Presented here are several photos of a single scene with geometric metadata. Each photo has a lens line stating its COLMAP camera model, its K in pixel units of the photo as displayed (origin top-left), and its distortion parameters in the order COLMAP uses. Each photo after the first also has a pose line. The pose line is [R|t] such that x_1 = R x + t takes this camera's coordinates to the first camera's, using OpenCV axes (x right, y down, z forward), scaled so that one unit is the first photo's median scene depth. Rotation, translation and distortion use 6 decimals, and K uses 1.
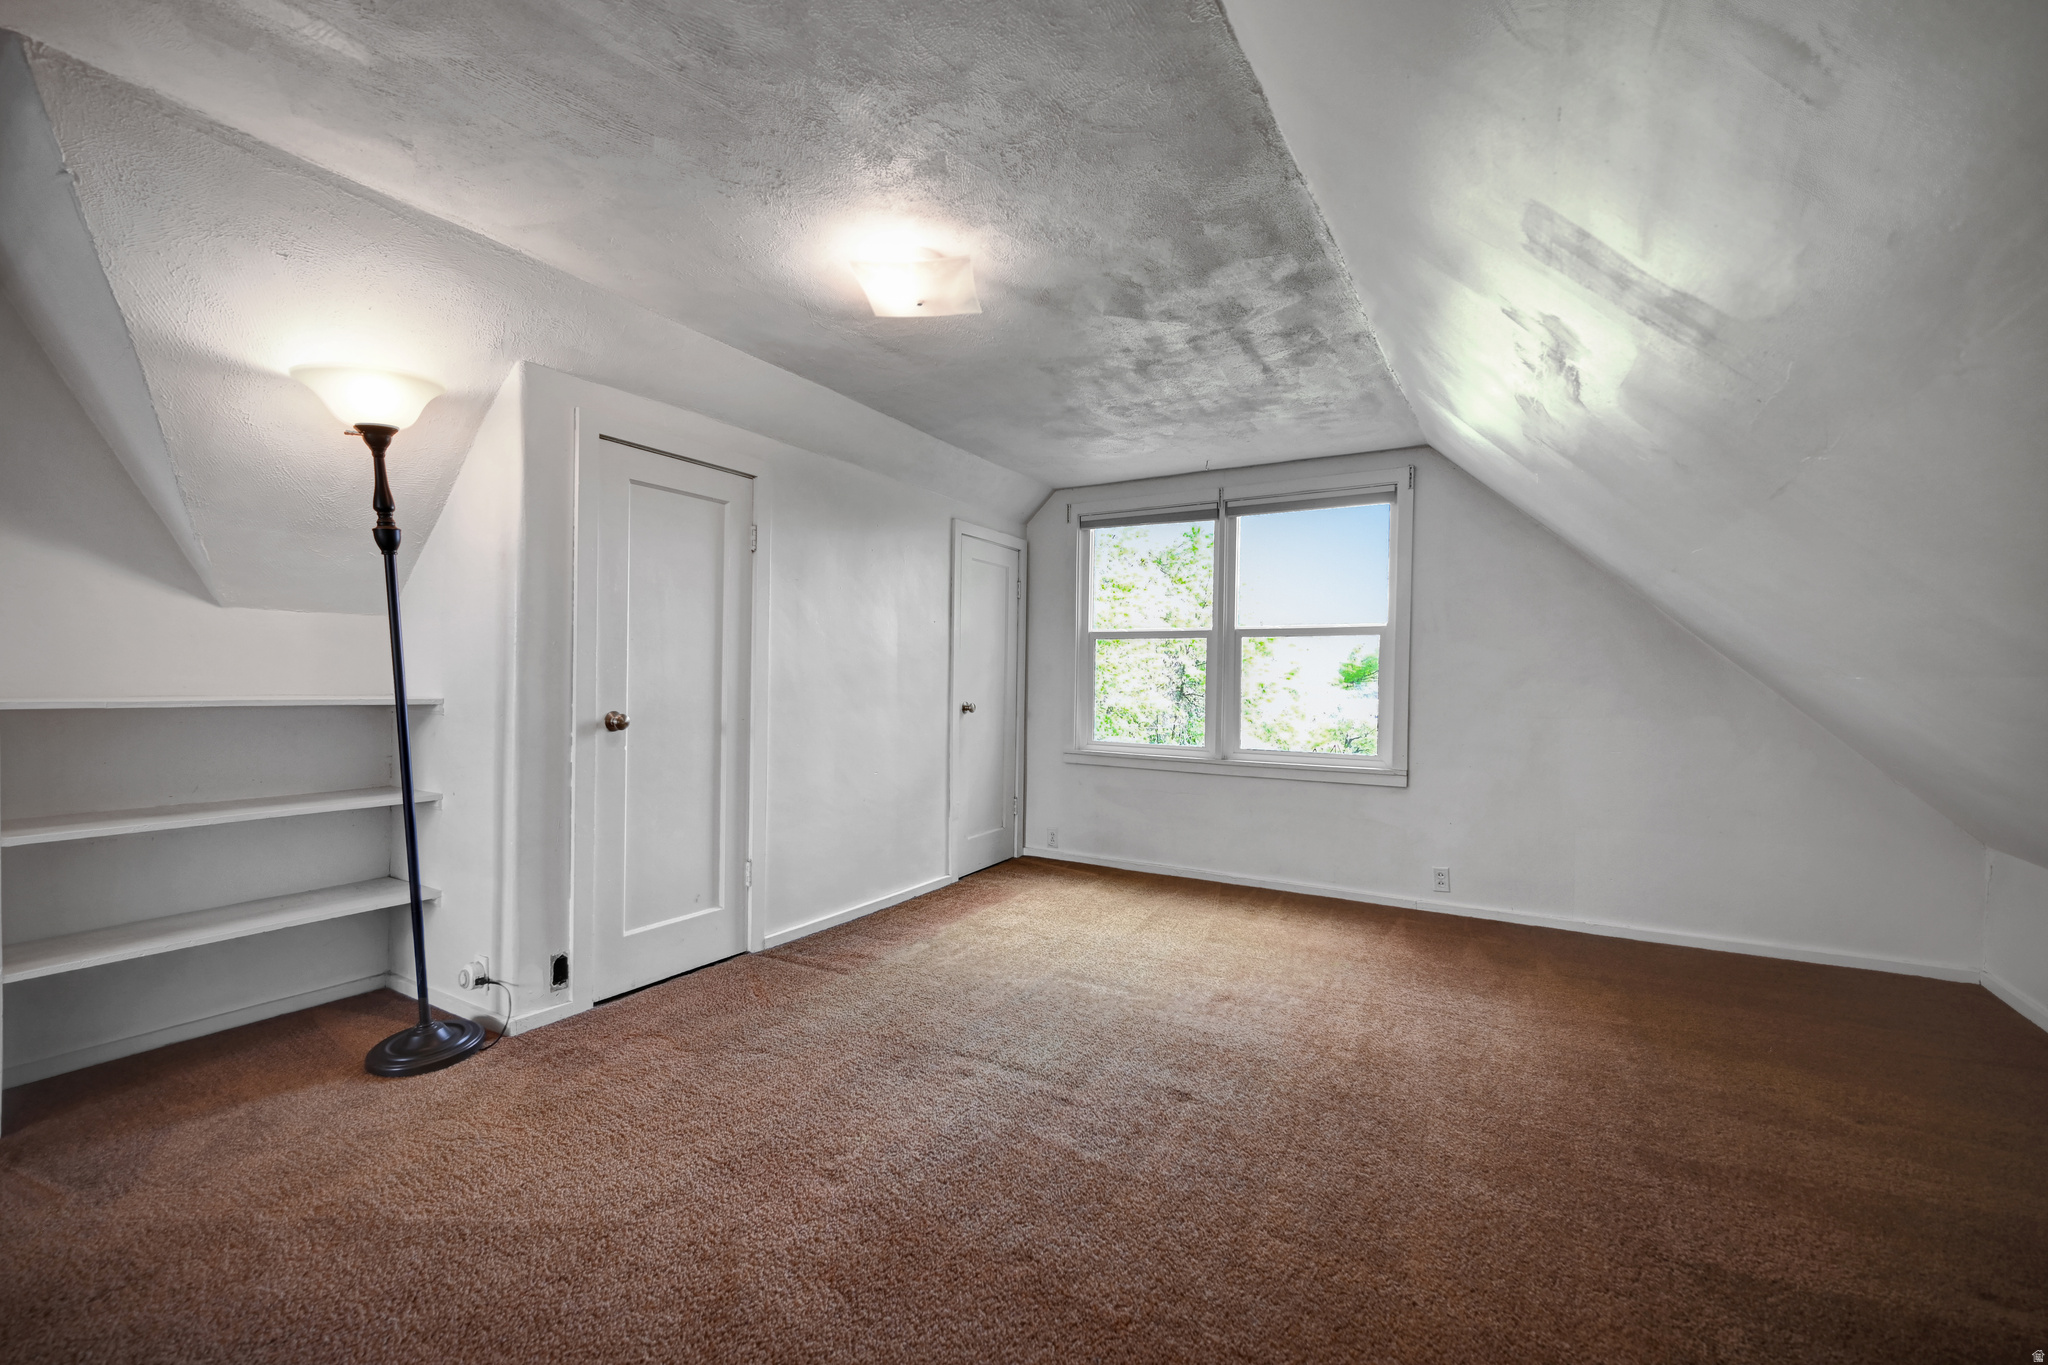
lens RADIAL K [[819.1, 0, 1012.4], [0, 819.1, 669.1], [0, 0, 1]] dist [0.000657, -0.000144]
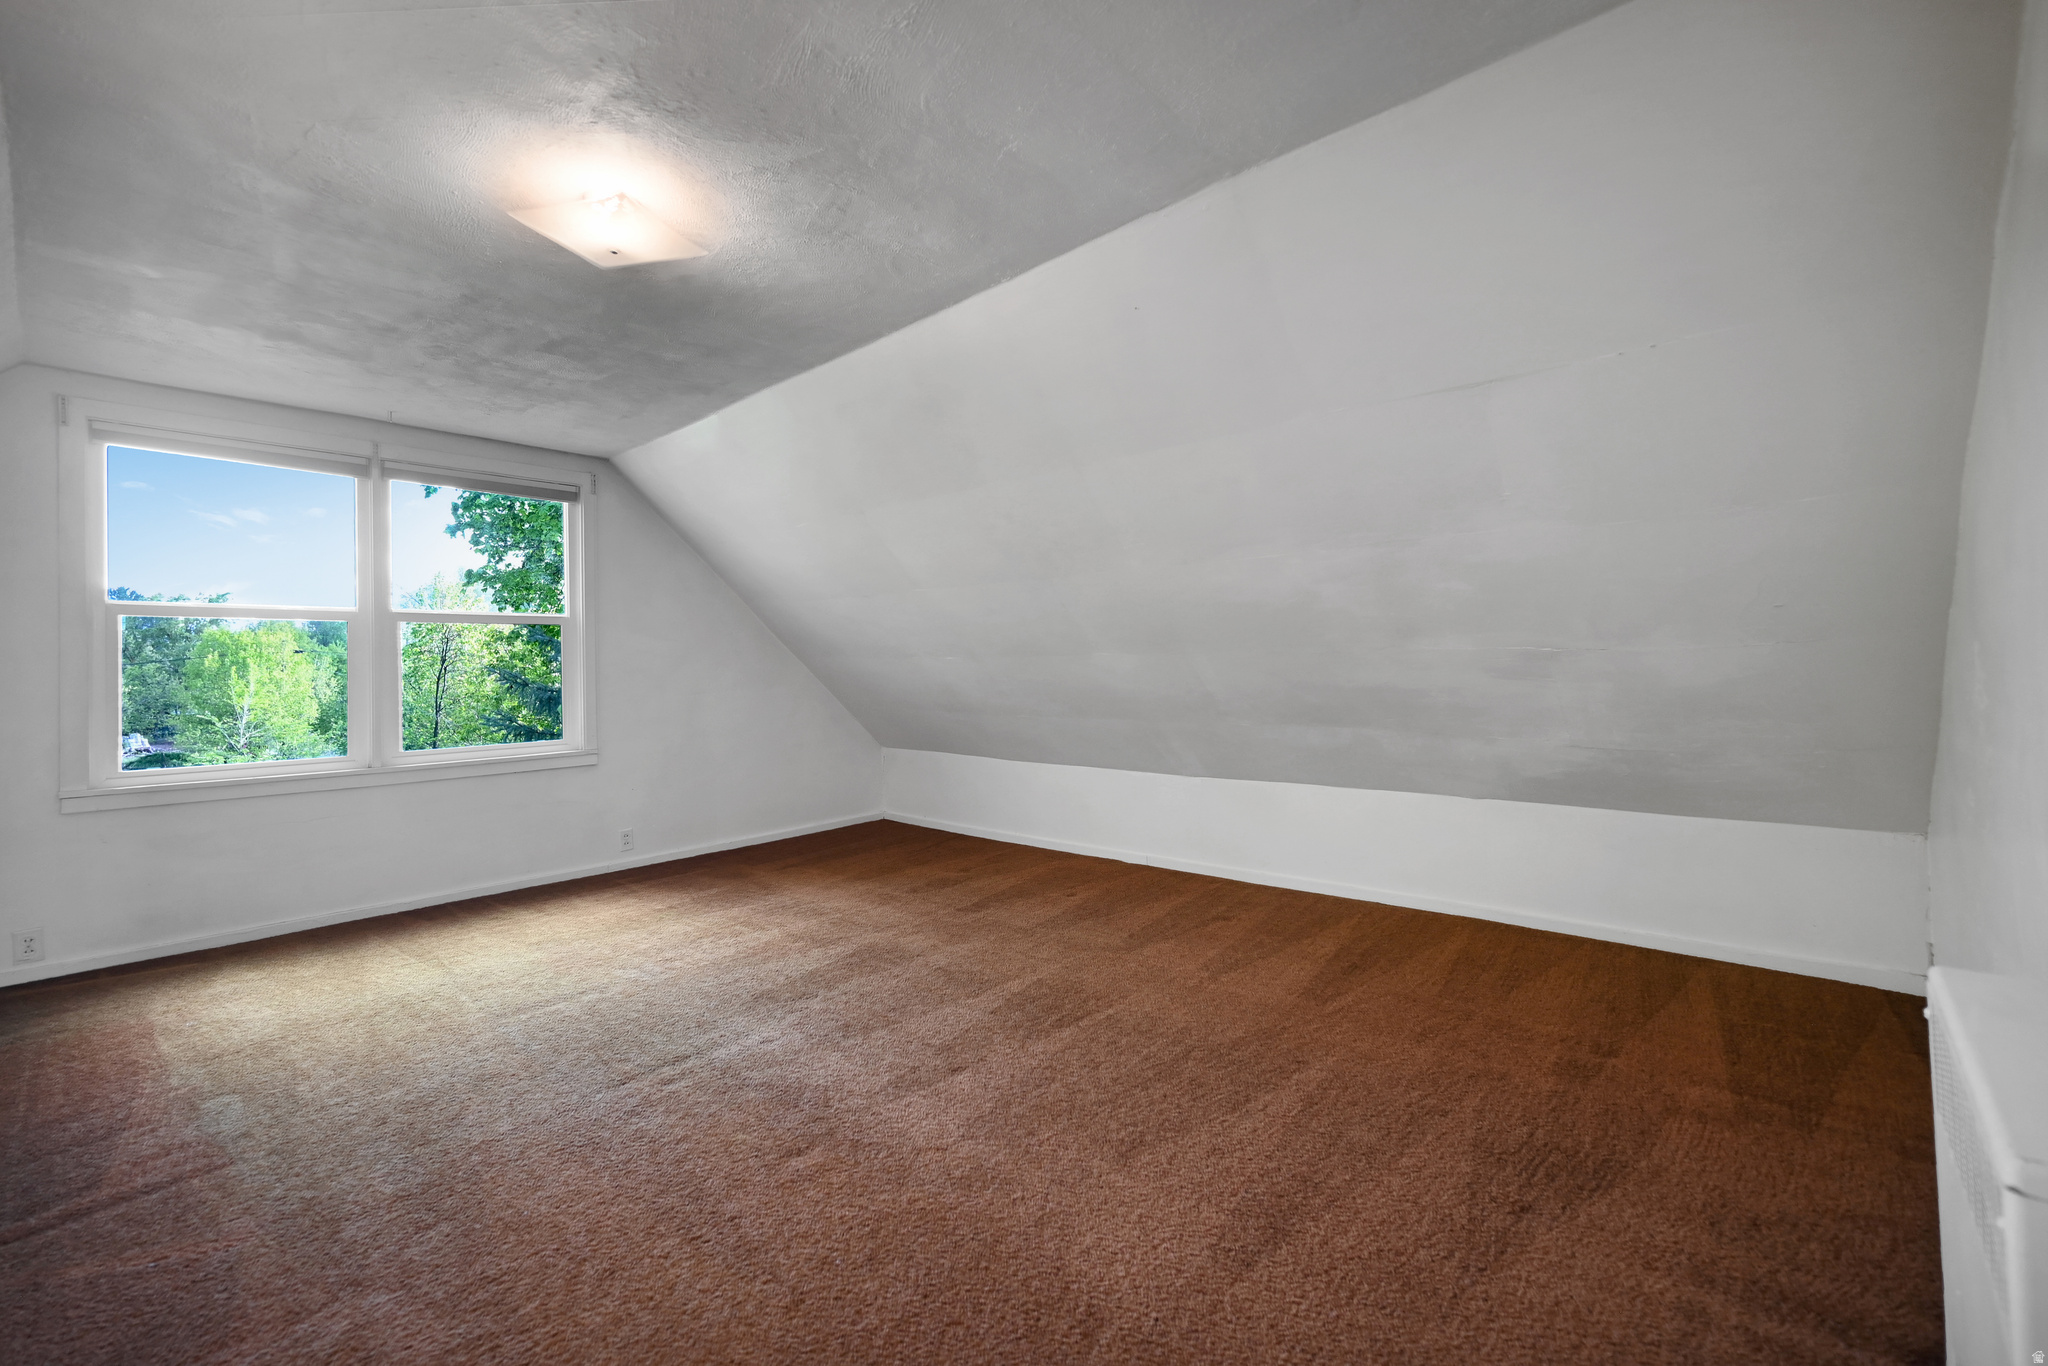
lens RADIAL K [[836.3, 0, 1022.6], [0, 836.3, 654.6], [0, 0, 1]] dist [-0.001724, -0.000057]
pose [[0.186533, -0.002511, 0.982445, -0.517994], [0.002812, 0.999994, 0.002022, -0.004945], [-0.982445, 0.002385, 0.186539, 0.224803]]
